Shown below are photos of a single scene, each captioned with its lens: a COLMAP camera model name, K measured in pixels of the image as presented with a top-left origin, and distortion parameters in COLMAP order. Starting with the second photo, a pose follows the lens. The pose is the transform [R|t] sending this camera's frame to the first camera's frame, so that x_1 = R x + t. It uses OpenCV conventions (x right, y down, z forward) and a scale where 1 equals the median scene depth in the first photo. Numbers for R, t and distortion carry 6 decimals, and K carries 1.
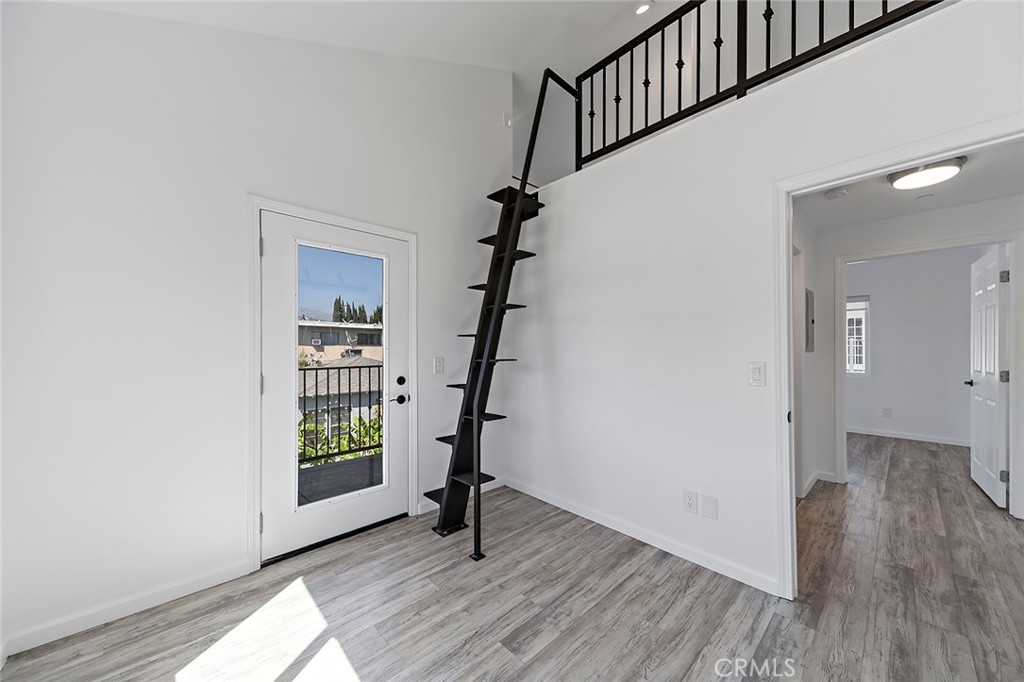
lens RADIAL K [[361.5, 0, 514.9], [0, 361.5, 347.9], [0, 0, 1]] dist [0.000525, -0.000404]
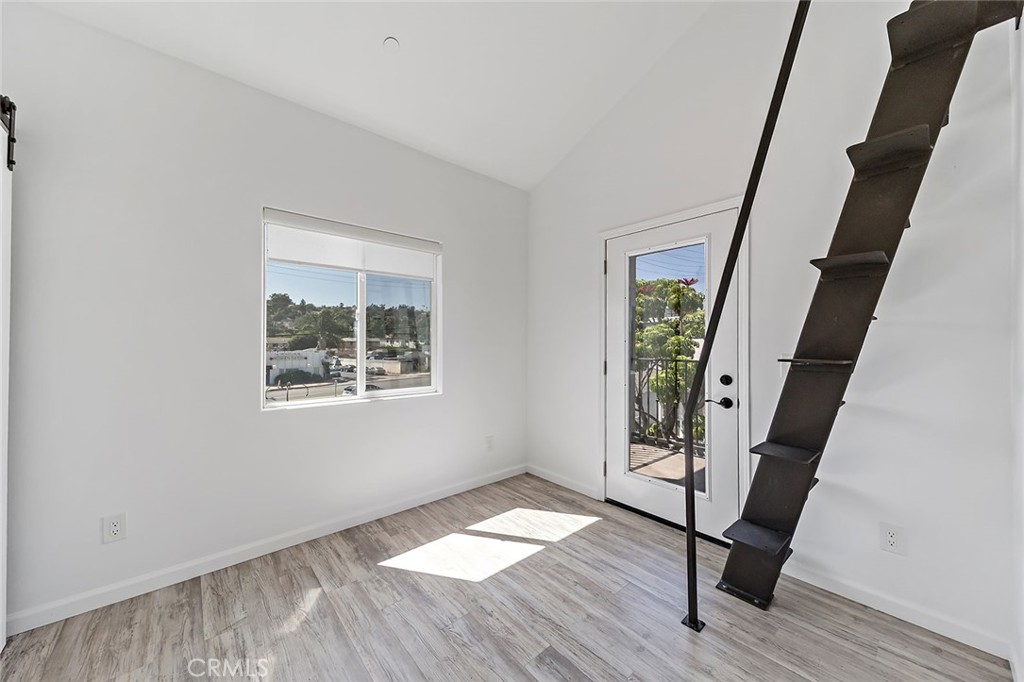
lens RADIAL K [[365.8, 0, 508.2], [0, 365.8, 338.0], [0, 0, 1]] dist [0.002086, 0.000041]
pose [[-0.037173, -0.007435, -0.999281, 0.847221], [-0.002125, 0.999971, -0.007361, 0.001538], [0.999307, 0.001850, -0.037188, 0.829703]]
